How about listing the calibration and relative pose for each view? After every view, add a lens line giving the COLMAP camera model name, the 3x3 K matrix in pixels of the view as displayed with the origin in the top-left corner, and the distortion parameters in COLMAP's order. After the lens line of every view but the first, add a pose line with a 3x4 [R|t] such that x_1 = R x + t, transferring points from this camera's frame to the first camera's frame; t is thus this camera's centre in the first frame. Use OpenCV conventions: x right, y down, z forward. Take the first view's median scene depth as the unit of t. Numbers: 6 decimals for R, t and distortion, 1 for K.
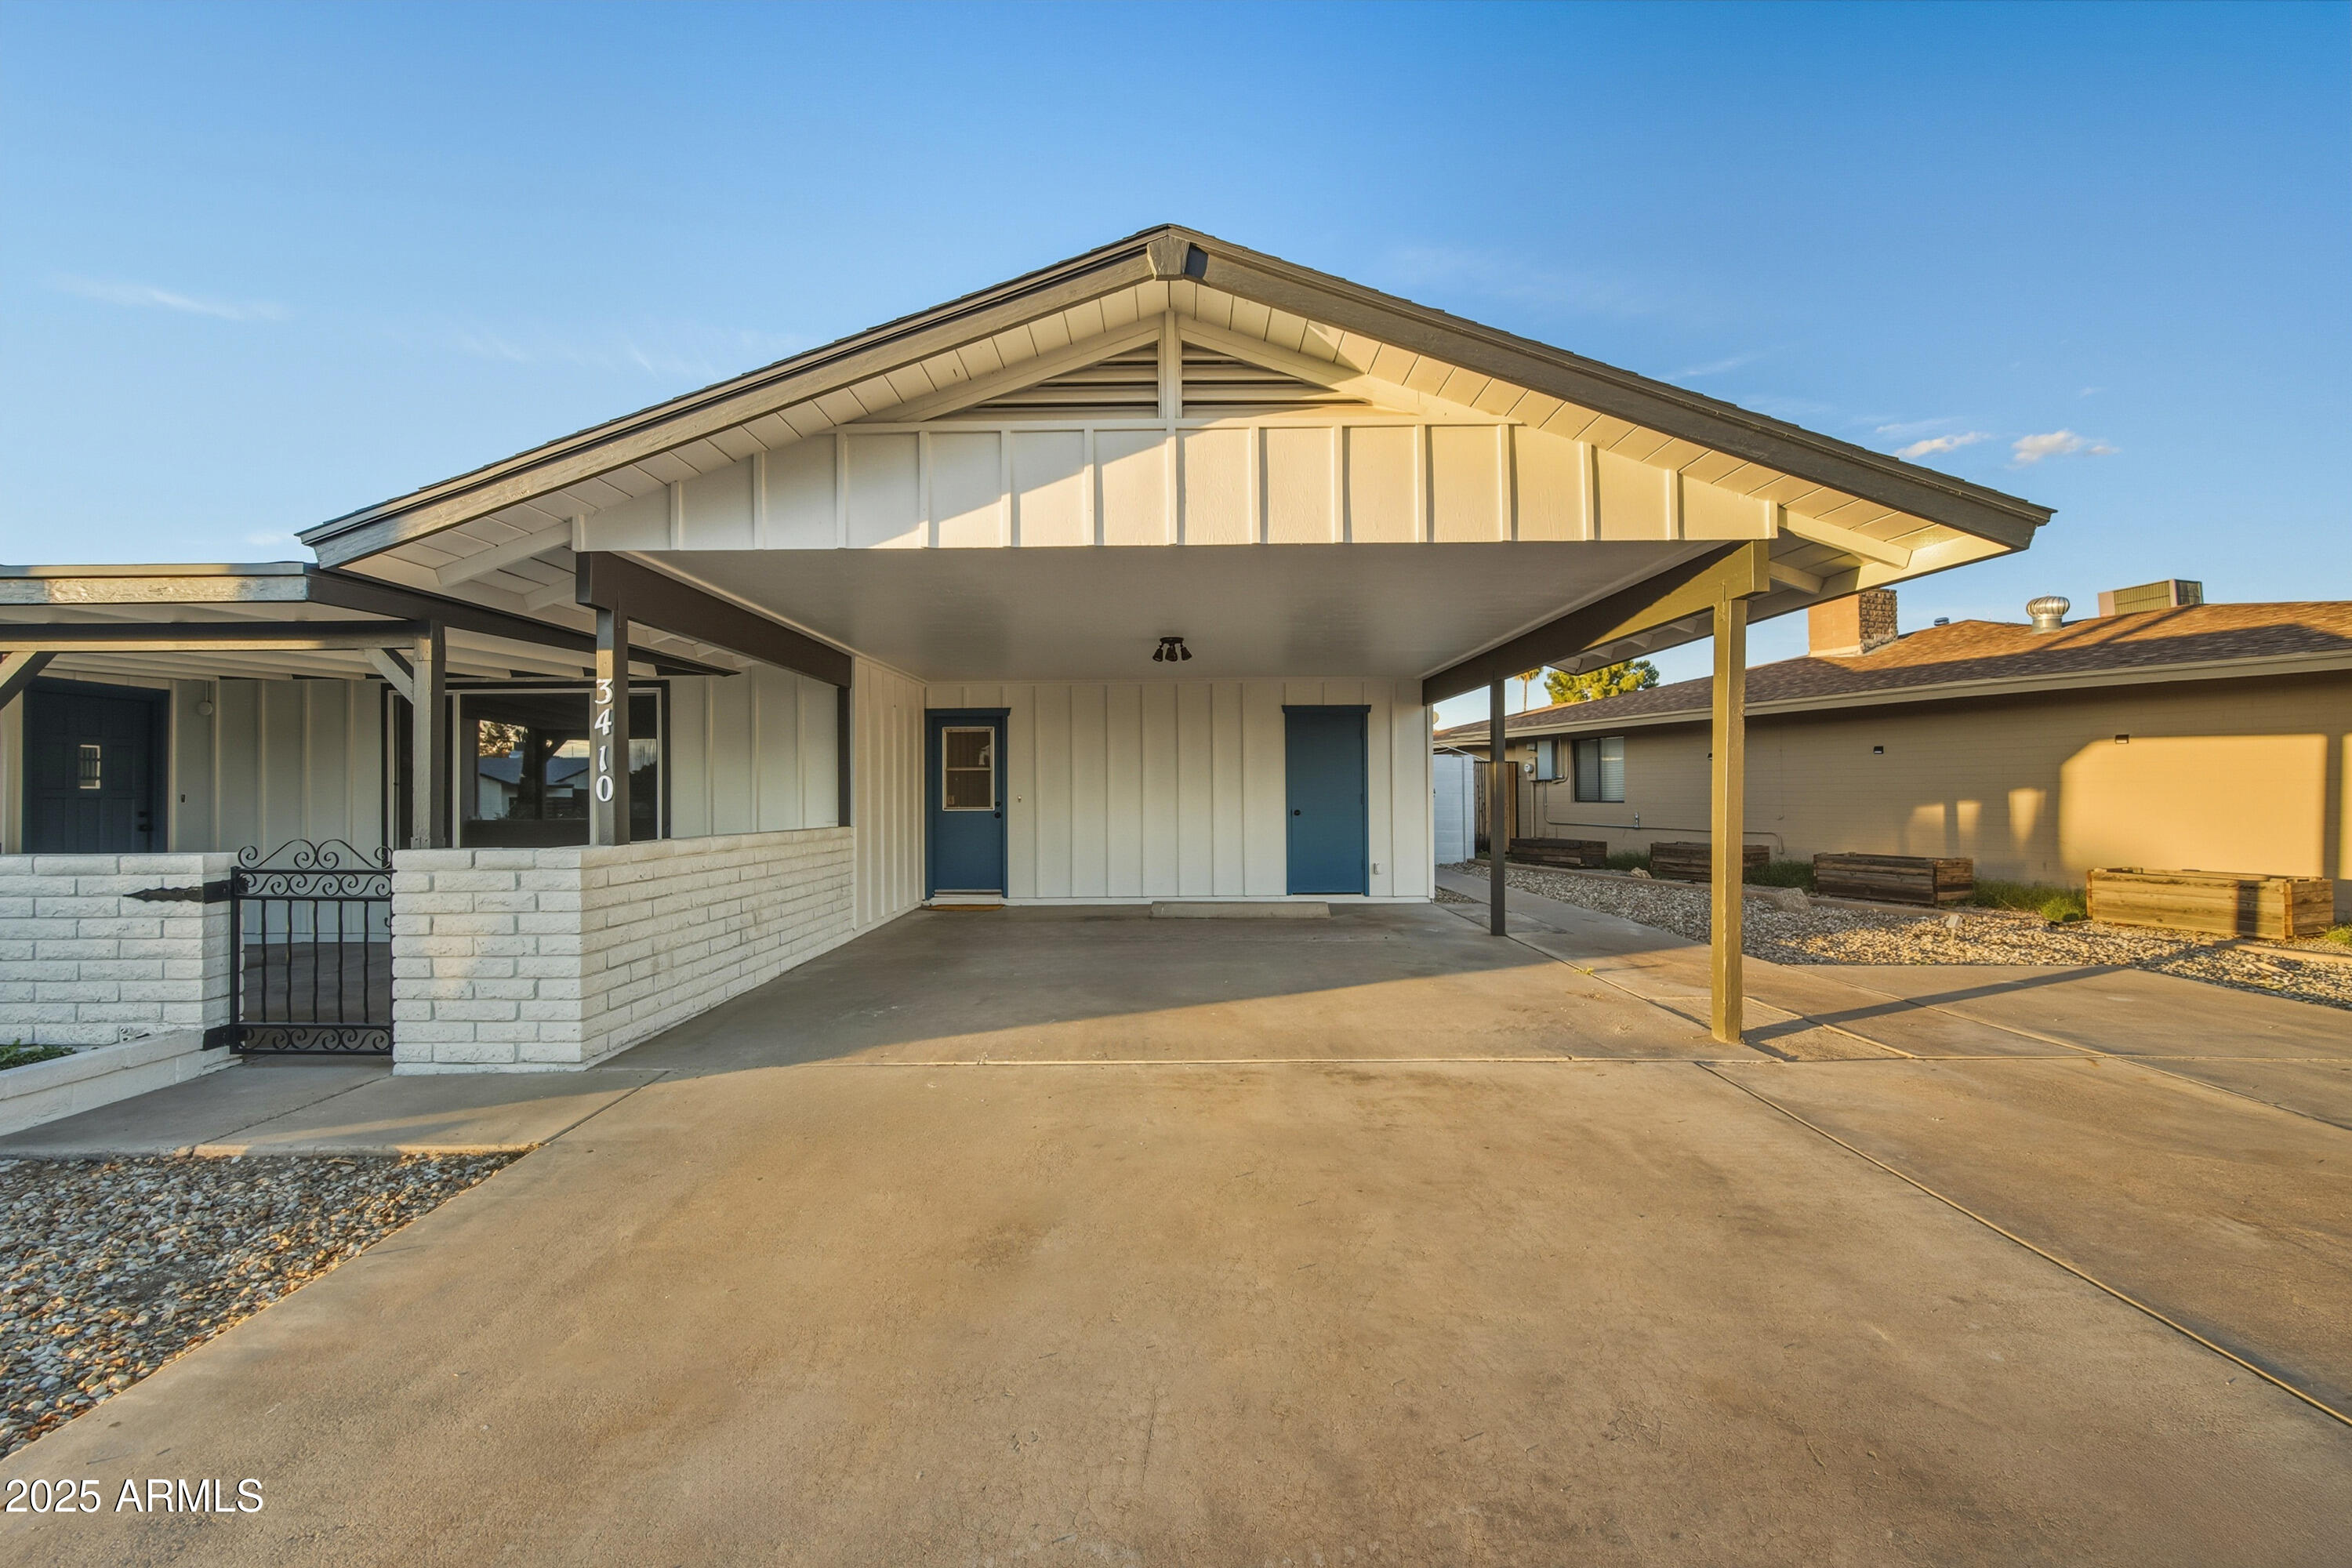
lens RADIAL K [[935.0, 0, 1171.0], [0, 935.0, 784.3], [0, 0, 1]] dist [-0.000371, 0.000202]
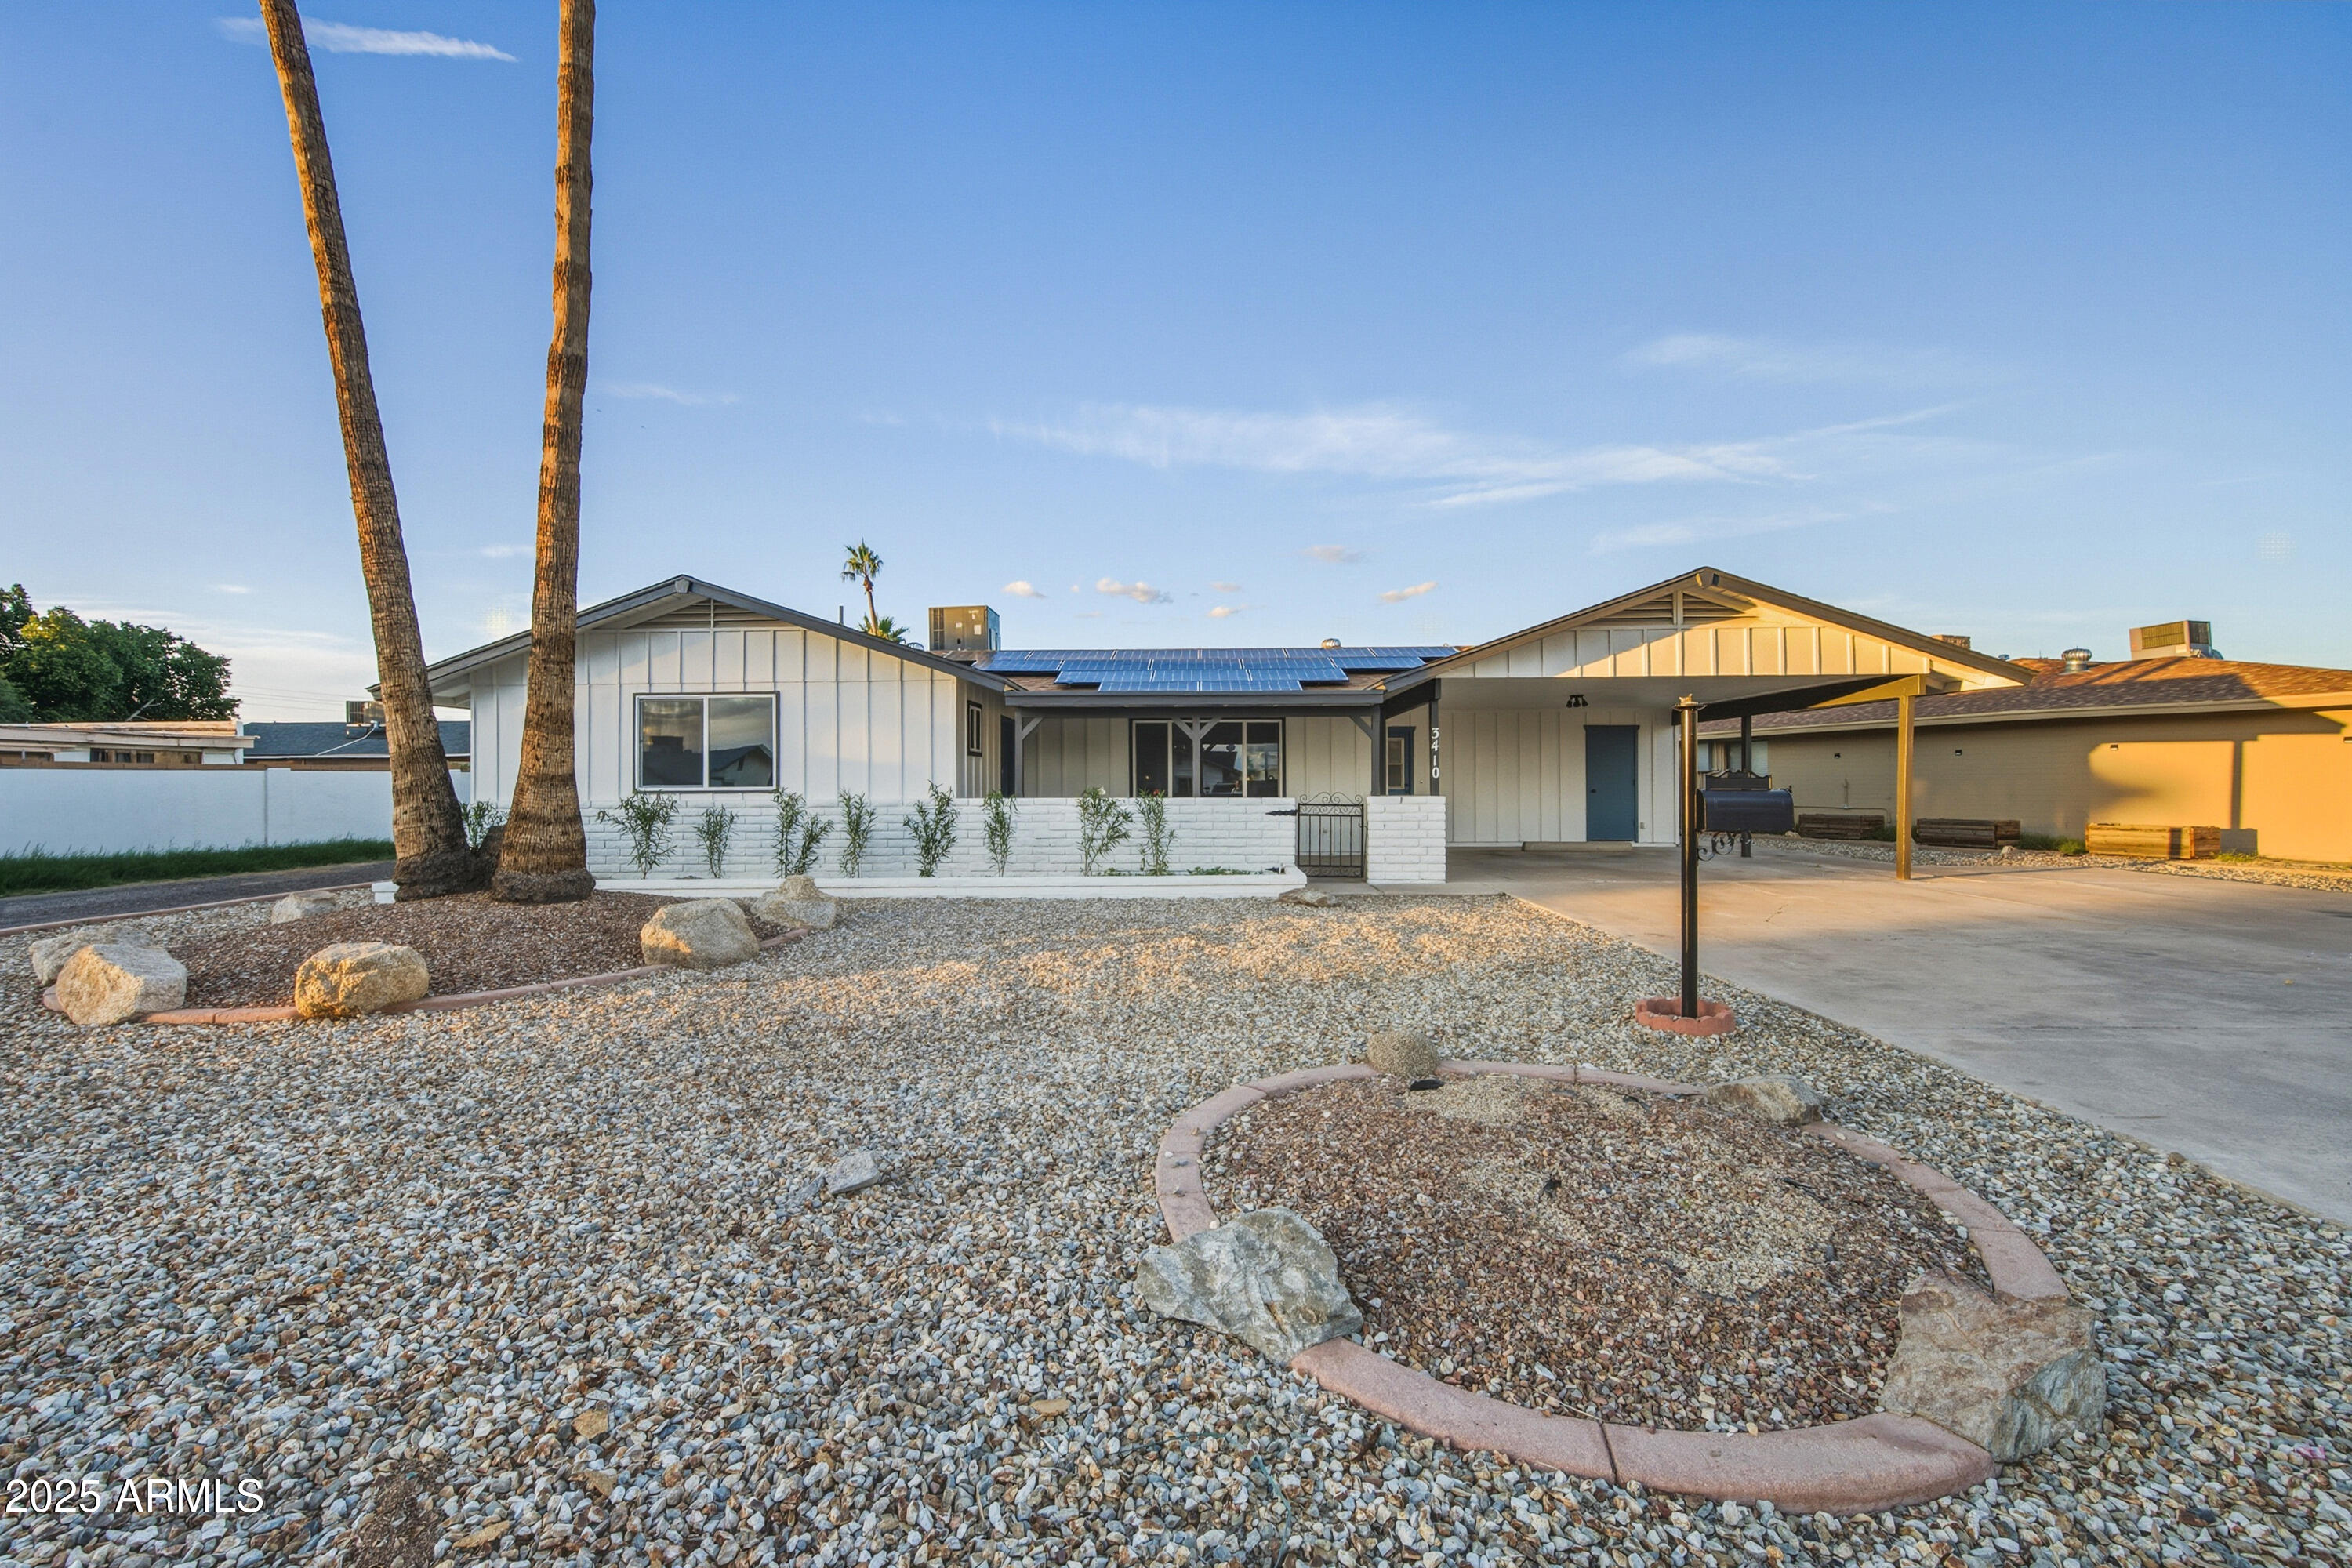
lens RADIAL K [[935.0, 0, 1171.0], [0, 935.0, 784.3], [0, 0, 1]] dist [-0.000371, 0.000202]
pose [[0.999146, 0.002854, -0.041215, -1.234885], [-0.002581, 0.999974, 0.006662, 0.021702], [0.041233, -0.006550, 0.999128, -1.534539]]
